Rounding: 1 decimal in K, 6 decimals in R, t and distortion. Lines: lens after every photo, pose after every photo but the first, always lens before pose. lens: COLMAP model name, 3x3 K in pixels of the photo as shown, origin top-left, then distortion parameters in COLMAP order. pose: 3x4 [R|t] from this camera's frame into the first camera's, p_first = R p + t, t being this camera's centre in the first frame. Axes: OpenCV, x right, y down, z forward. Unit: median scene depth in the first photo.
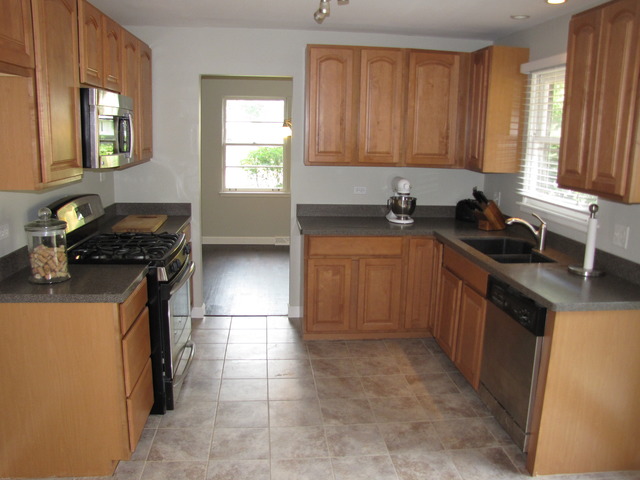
lens RADIAL K [[543.4, 0, 322.8], [0, 543.4, 243.3], [0, 0, 1]] dist [-0.154526, 0.052771]
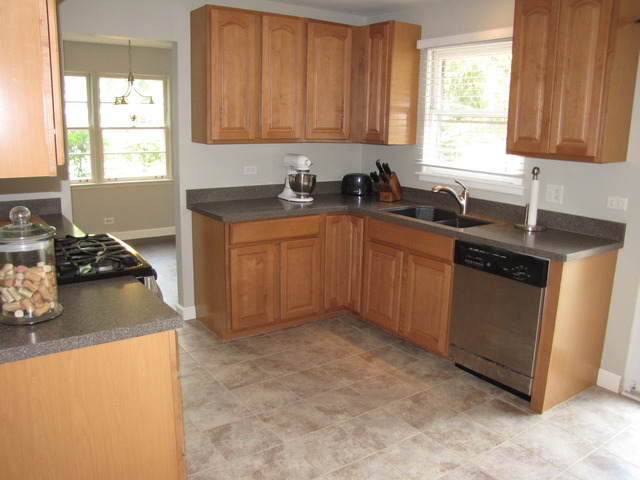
lens RADIAL K [[543.4, 0, 321.0], [0, 543.4, 241.8], [0, 0, 1]] dist [-0.154526, 0.052771]
pose [[0.869591, -0.112642, 0.480752, -0.328502], [0.100600, 0.993627, 0.050844, -0.013676], [-0.483415, 0.004151, 0.875381, 0.161697]]
